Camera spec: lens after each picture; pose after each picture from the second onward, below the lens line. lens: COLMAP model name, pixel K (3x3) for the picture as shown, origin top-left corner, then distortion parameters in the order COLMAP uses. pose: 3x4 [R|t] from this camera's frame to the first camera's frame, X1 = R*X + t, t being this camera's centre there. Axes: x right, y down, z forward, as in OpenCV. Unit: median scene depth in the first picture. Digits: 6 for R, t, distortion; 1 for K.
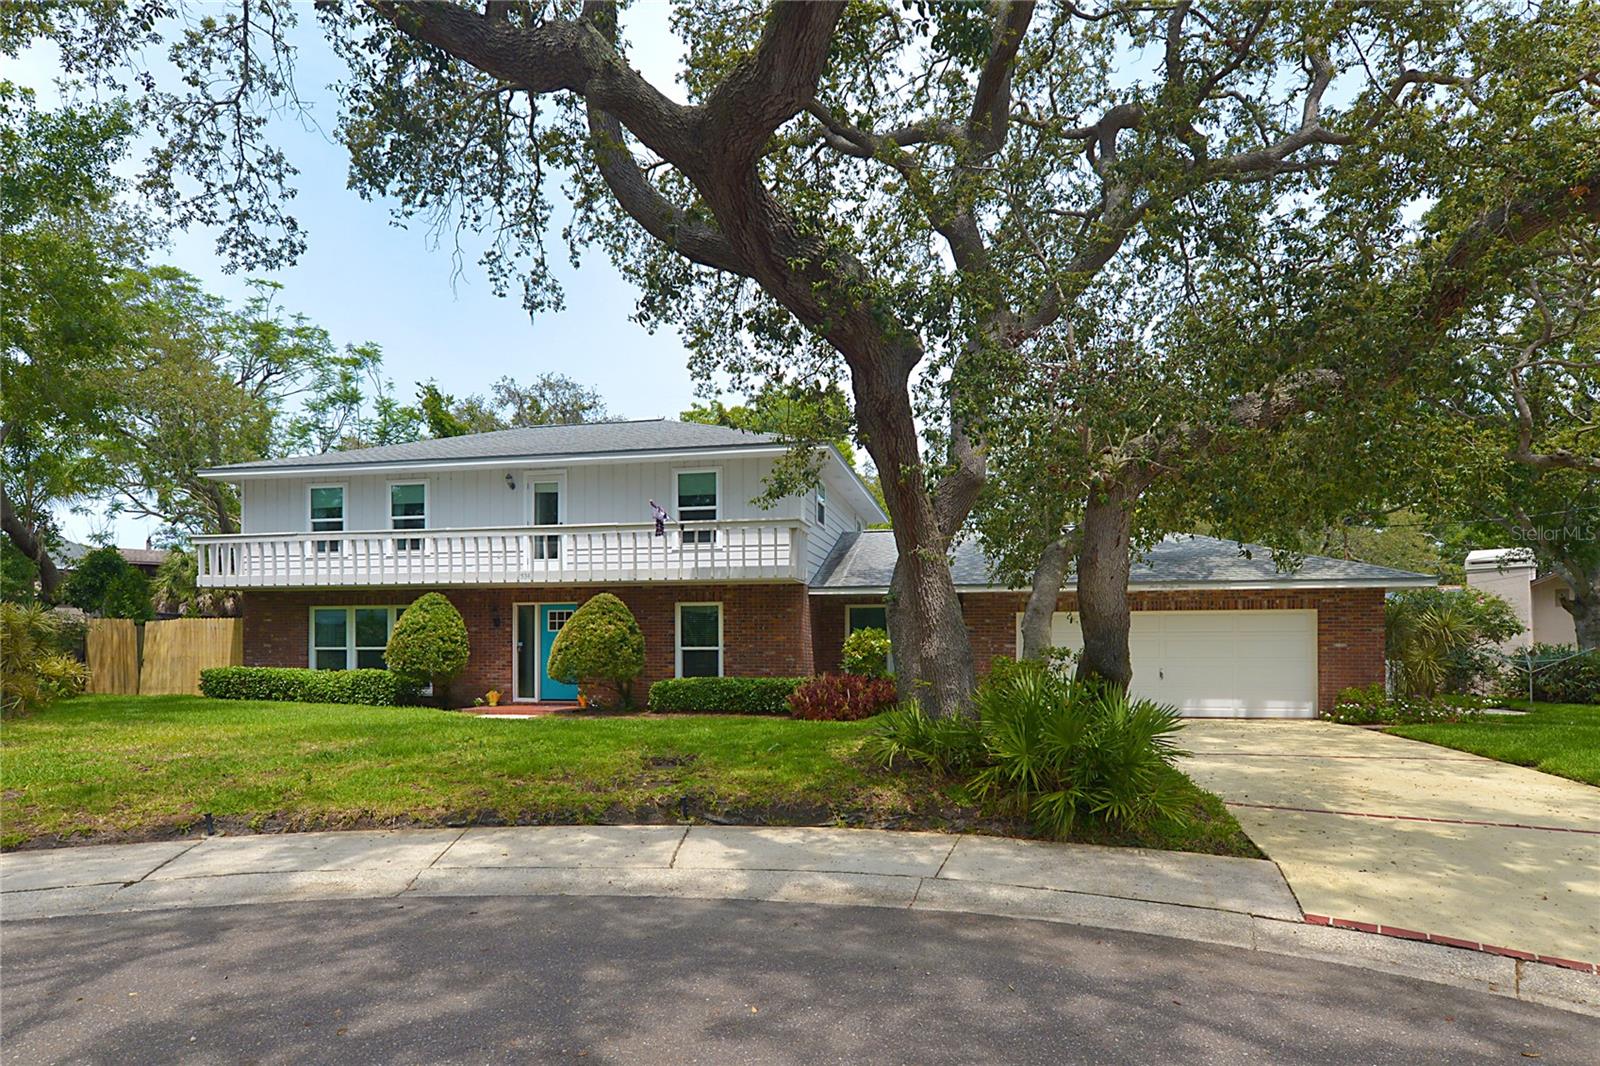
lens RADIAL K [[830.0, 0, 791.9], [0, 830.0, 639.7], [0, 0, 1]] dist [0.015295, 0.000107]
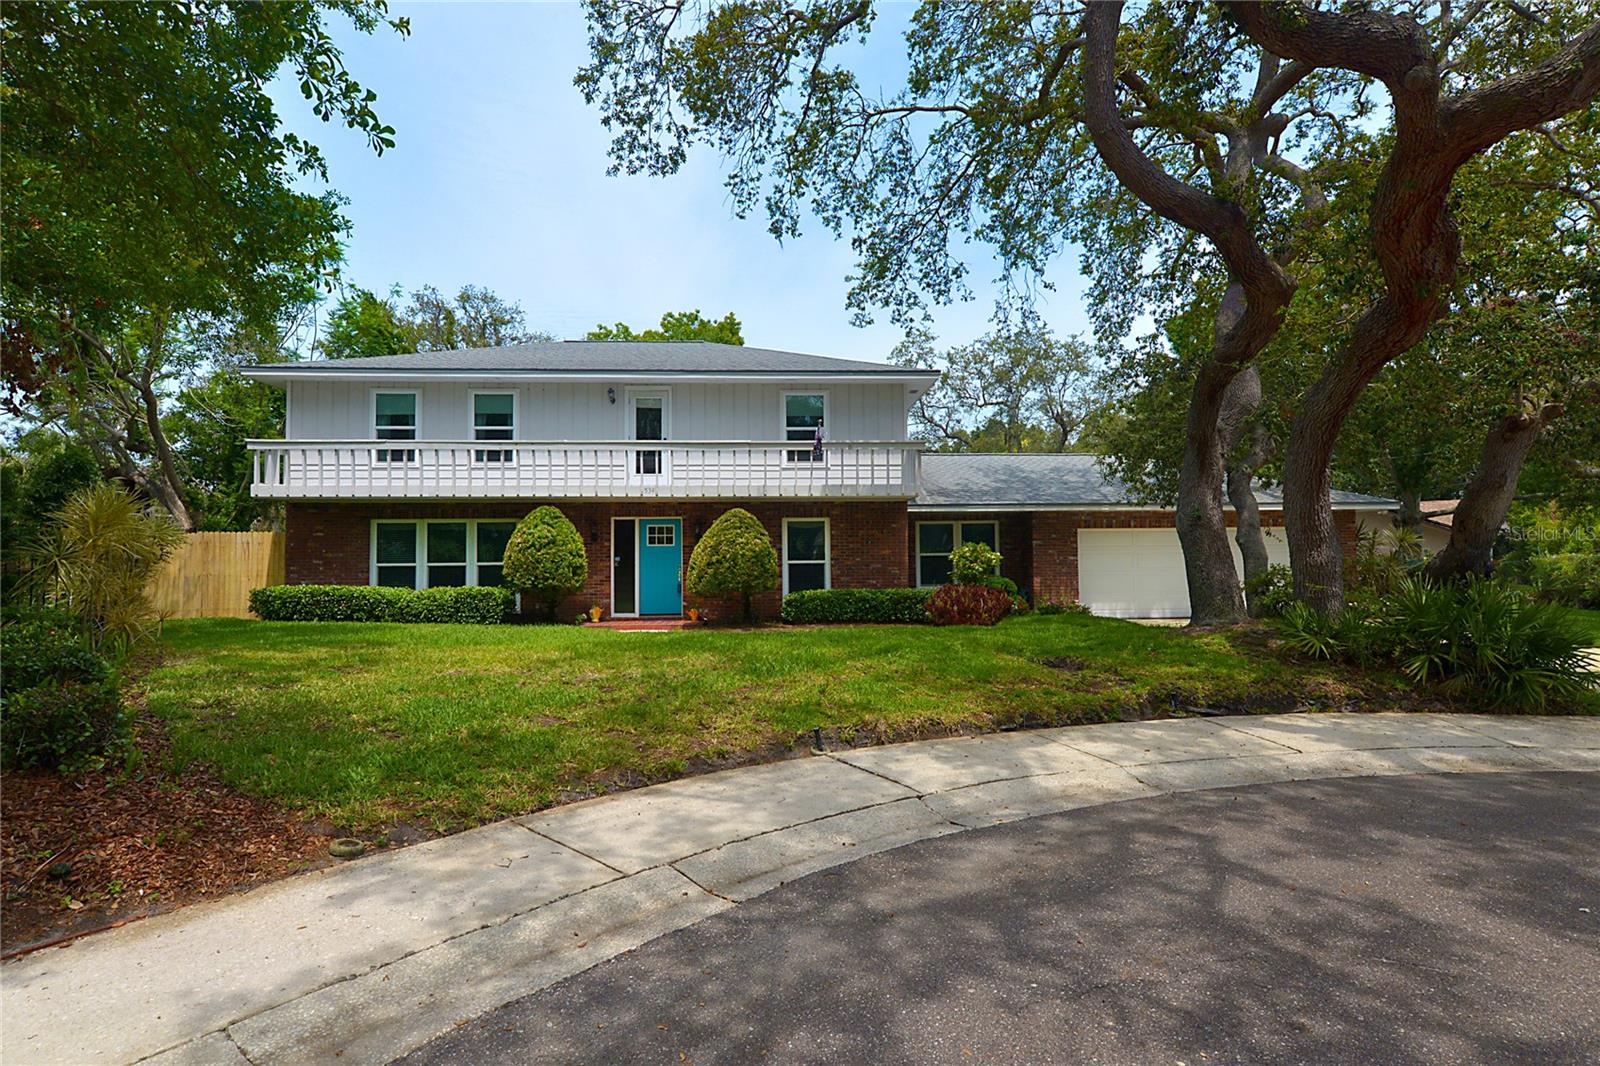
lens RADIAL K [[784.1, 0, 799.6], [0, 784.1, 528.1], [0, 0, 1]] dist [0.004519, 0.000541]
pose [[0.971245, 0.004253, 0.238044, -0.356717], [0.004224, 0.999375, -0.035091, 0.002510], [-0.238045, 0.035087, 0.970620, 0.041815]]
